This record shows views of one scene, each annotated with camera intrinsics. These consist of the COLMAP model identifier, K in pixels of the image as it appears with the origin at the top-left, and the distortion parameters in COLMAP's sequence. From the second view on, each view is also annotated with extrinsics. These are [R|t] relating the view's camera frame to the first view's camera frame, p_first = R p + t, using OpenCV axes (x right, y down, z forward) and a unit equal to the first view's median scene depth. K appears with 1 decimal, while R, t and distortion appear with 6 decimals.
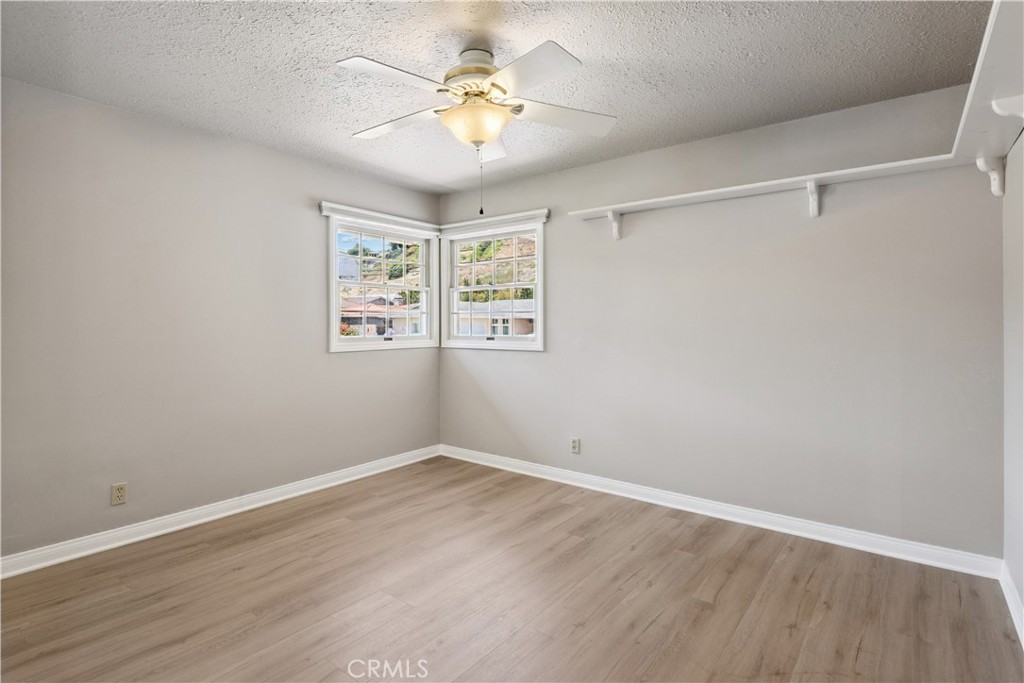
lens RADIAL K [[521.6, 0, 513.4], [0, 521.6, 335.5], [0, 0, 1]] dist [0.022162, -0.006899]
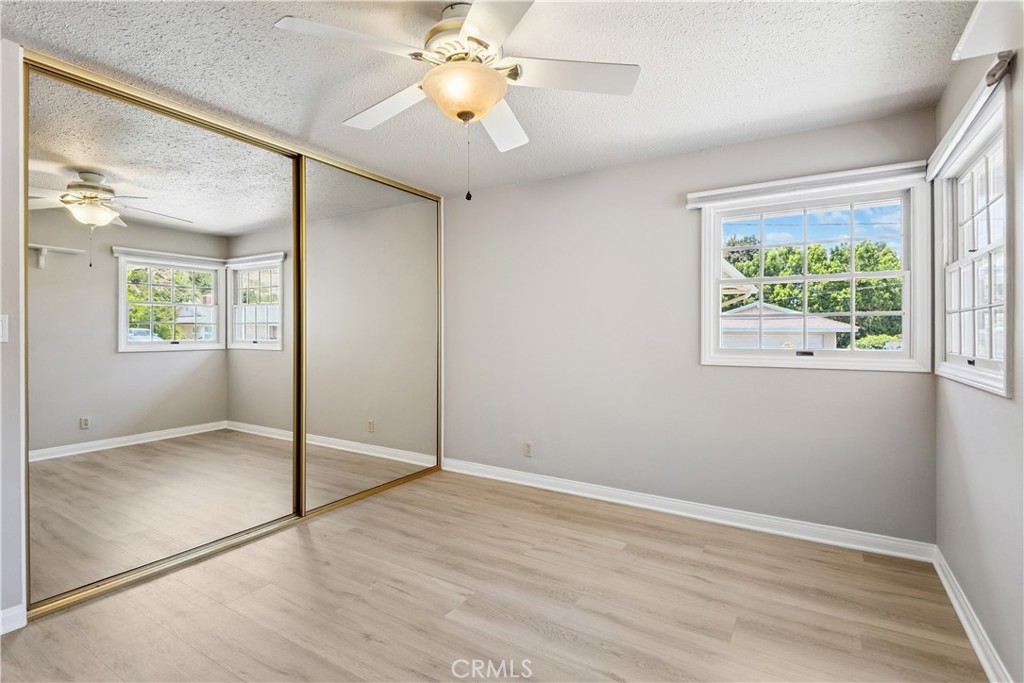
lens RADIAL K [[501.0, 0, 510.9], [0, 501.0, 334.1], [0, 0, 1]] dist [0.015930, -0.007317]
pose [[0.078376, 0.002794, -0.996920, 0.574148], [-0.021104, 0.999777, 0.001143, -0.015583], [0.996700, 0.020949, 0.078417, 0.775616]]
